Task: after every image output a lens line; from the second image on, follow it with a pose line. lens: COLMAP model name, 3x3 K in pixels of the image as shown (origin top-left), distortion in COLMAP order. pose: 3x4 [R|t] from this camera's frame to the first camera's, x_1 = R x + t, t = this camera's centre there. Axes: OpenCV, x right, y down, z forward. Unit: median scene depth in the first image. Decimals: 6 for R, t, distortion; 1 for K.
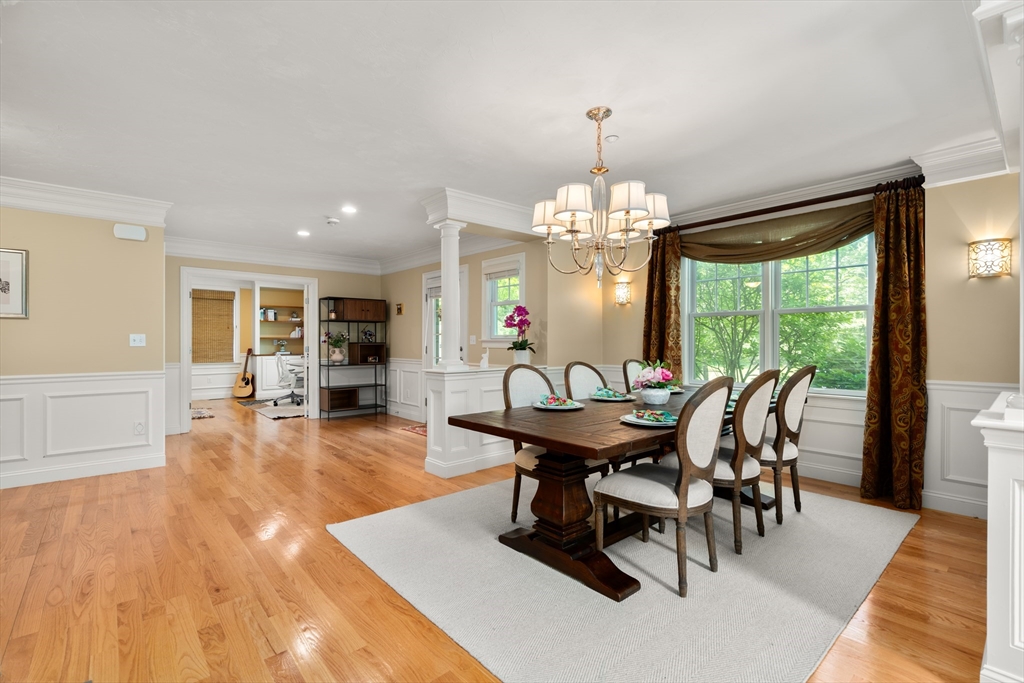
lens RADIAL K [[463.9, 0, 512.1], [0, 463.9, 347.2], [0, 0, 1]] dist [-0.007193, 0.004561]
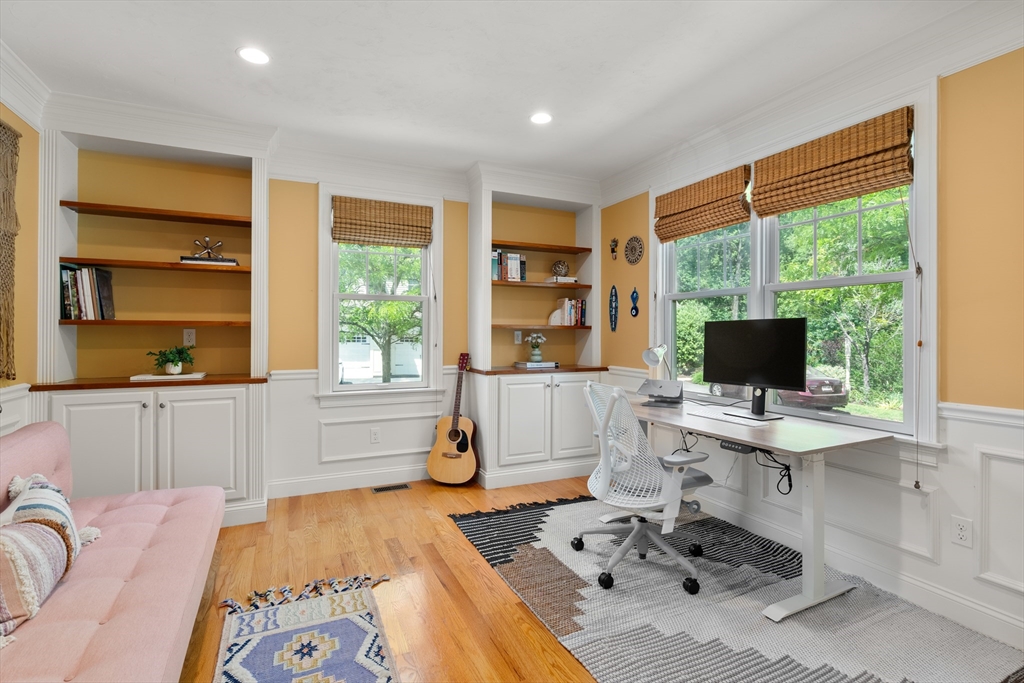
lens RADIAL K [[463.9, 0, 509.4], [0, 463.9, 334.4], [0, 0, 1]] dist [-0.007193, 0.004561]
pose [[0.961430, -0.000242, -0.275050, -0.422682], [-0.002909, 0.999935, -0.011048, -0.009113], [0.275035, 0.011422, 0.961366, 0.633652]]
